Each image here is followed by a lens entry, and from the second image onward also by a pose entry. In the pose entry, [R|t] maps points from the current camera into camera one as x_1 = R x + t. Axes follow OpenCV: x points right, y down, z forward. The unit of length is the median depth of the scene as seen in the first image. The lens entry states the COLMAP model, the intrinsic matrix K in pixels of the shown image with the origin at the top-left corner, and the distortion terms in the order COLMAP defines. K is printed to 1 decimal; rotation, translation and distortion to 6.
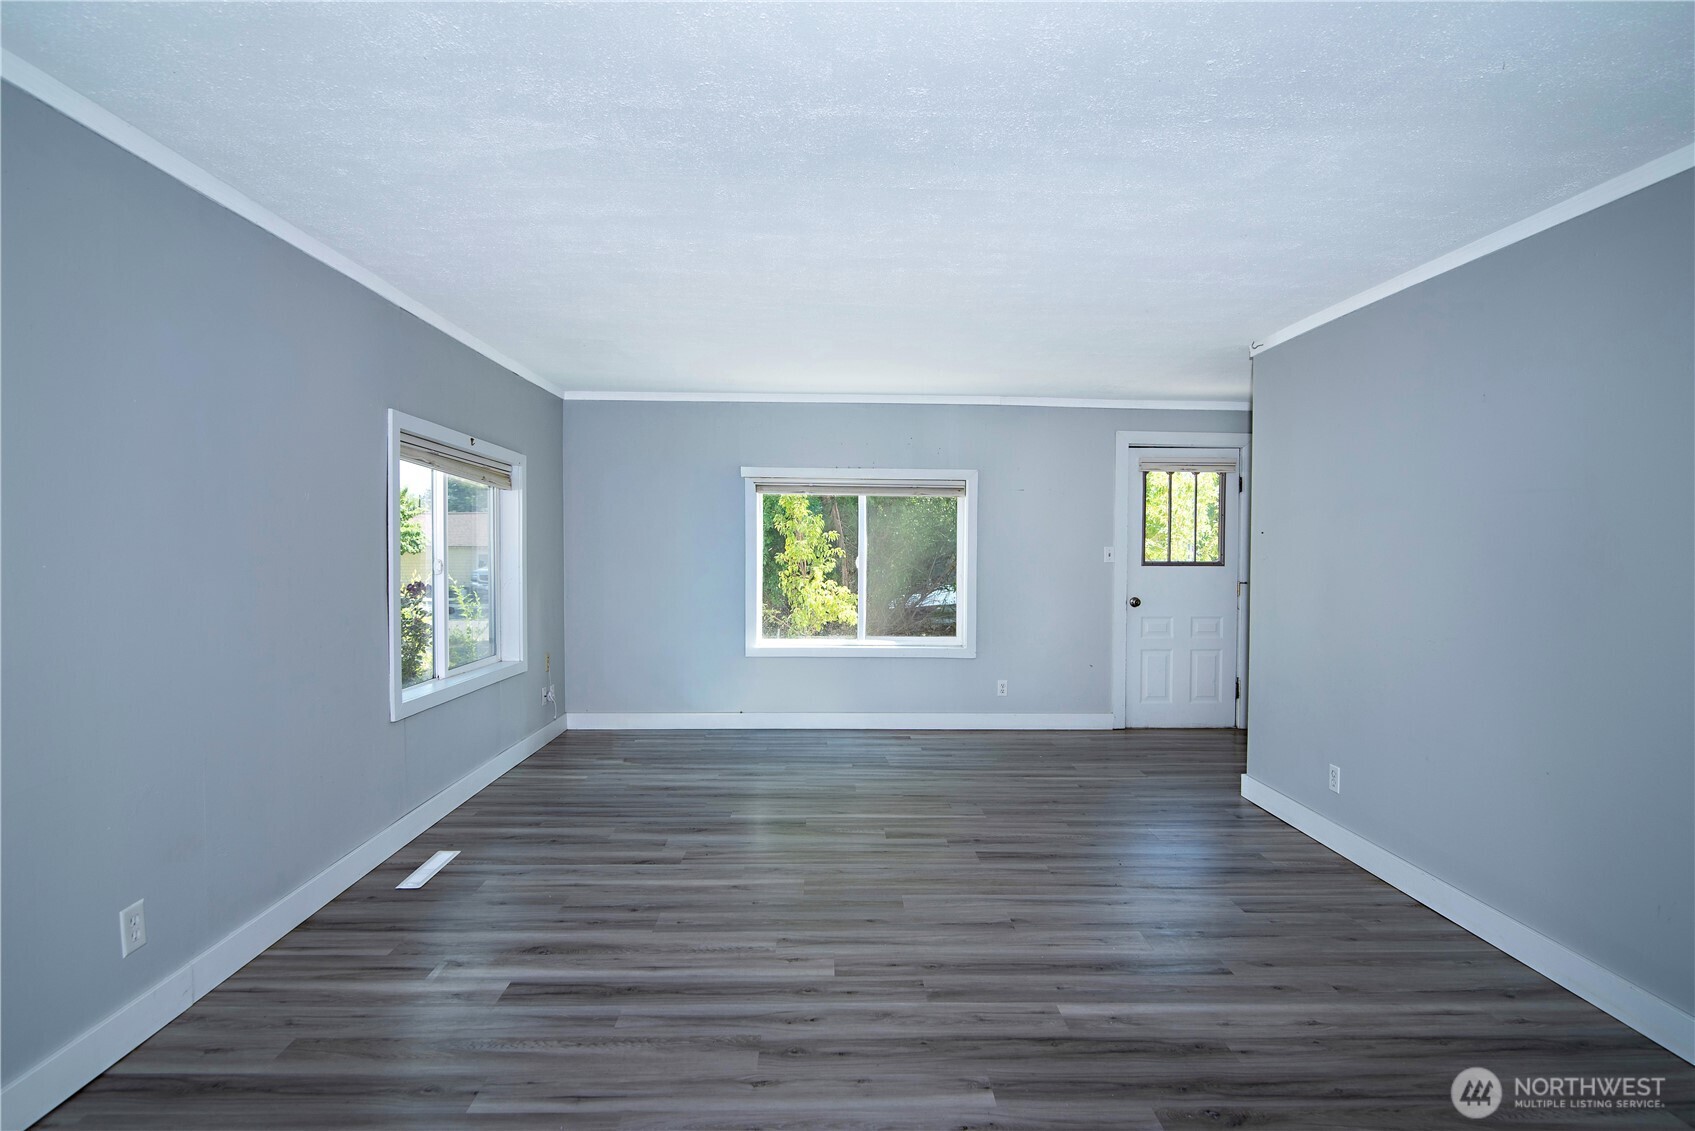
lens RADIAL K [[886.1, 0, 850.3], [0, 886.1, 566.6], [0, 0, 1]] dist [-0.003934, 0.000229]
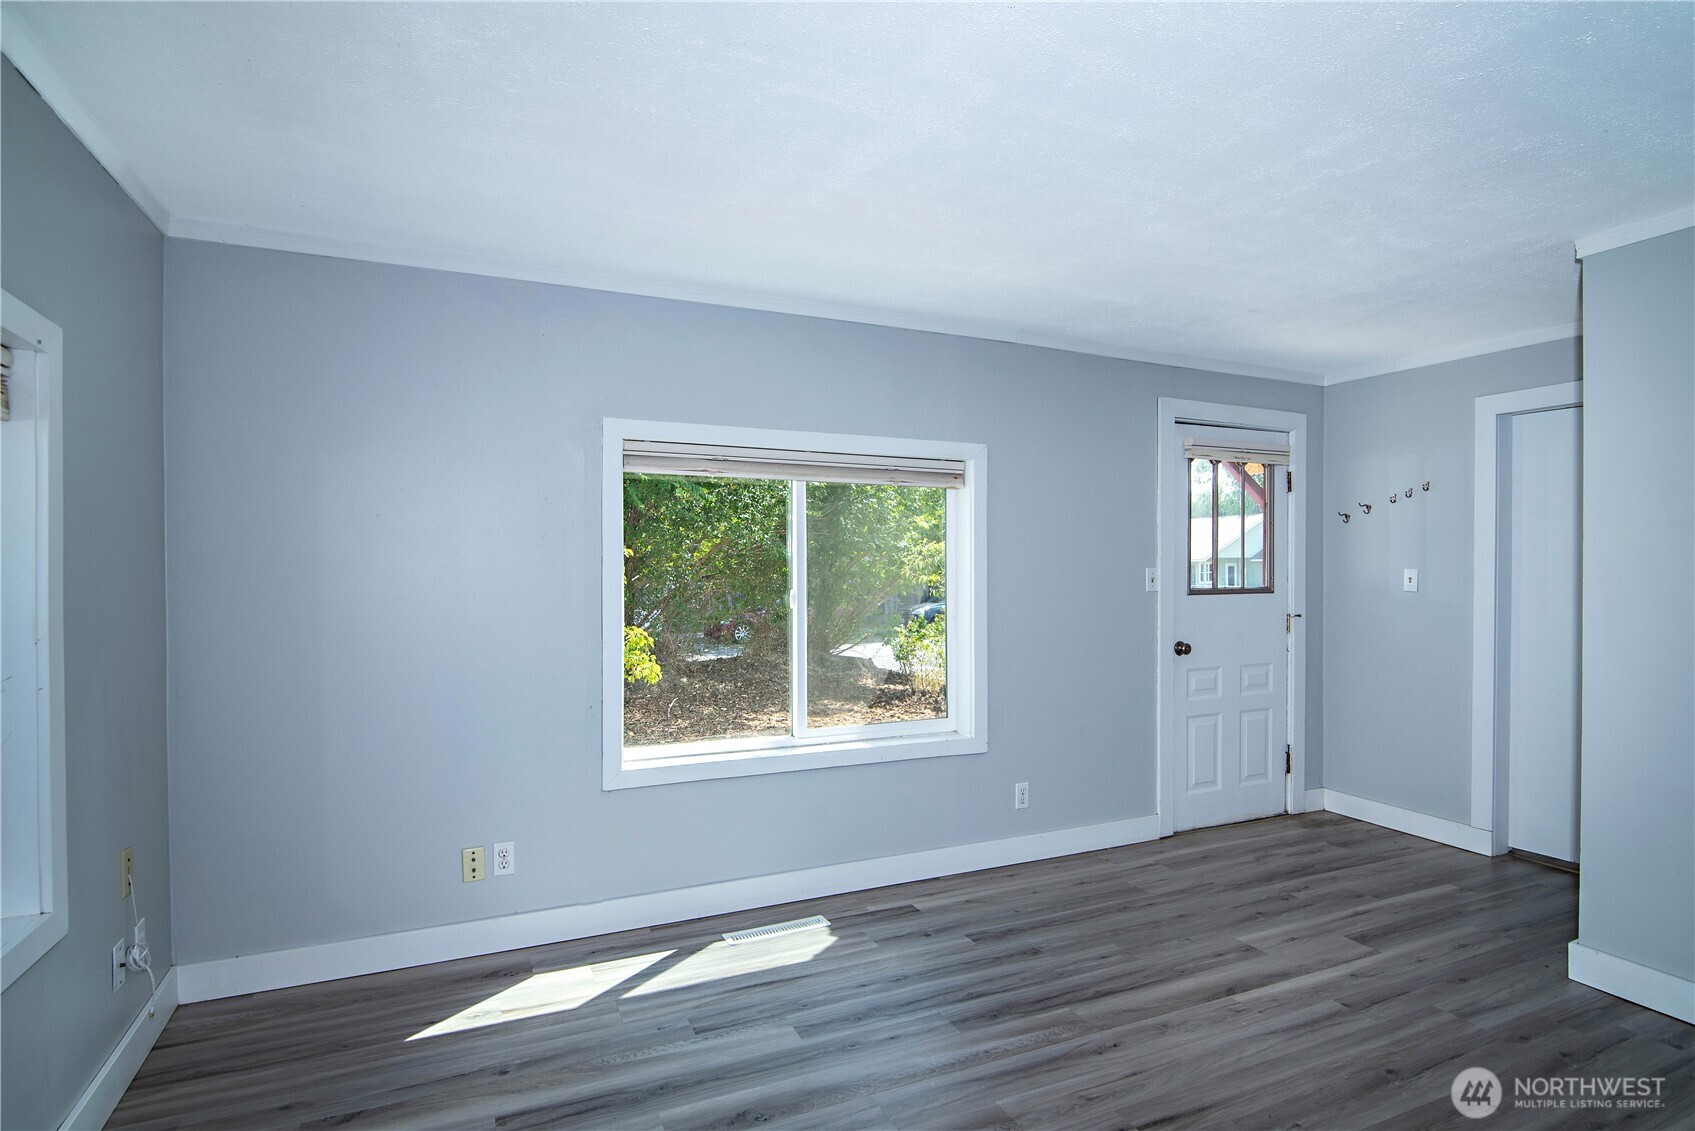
lens RADIAL K [[885.2, 0, 847.4], [0, 885.2, 570.3], [0, 0, 1]] dist [-0.007220, -0.001033]
pose [[0.920137, -0.008815, 0.391498, -0.183139], [0.015778, 0.999769, -0.014572, -0.014318], [-0.391279, 0.019585, 0.920064, 0.470681]]
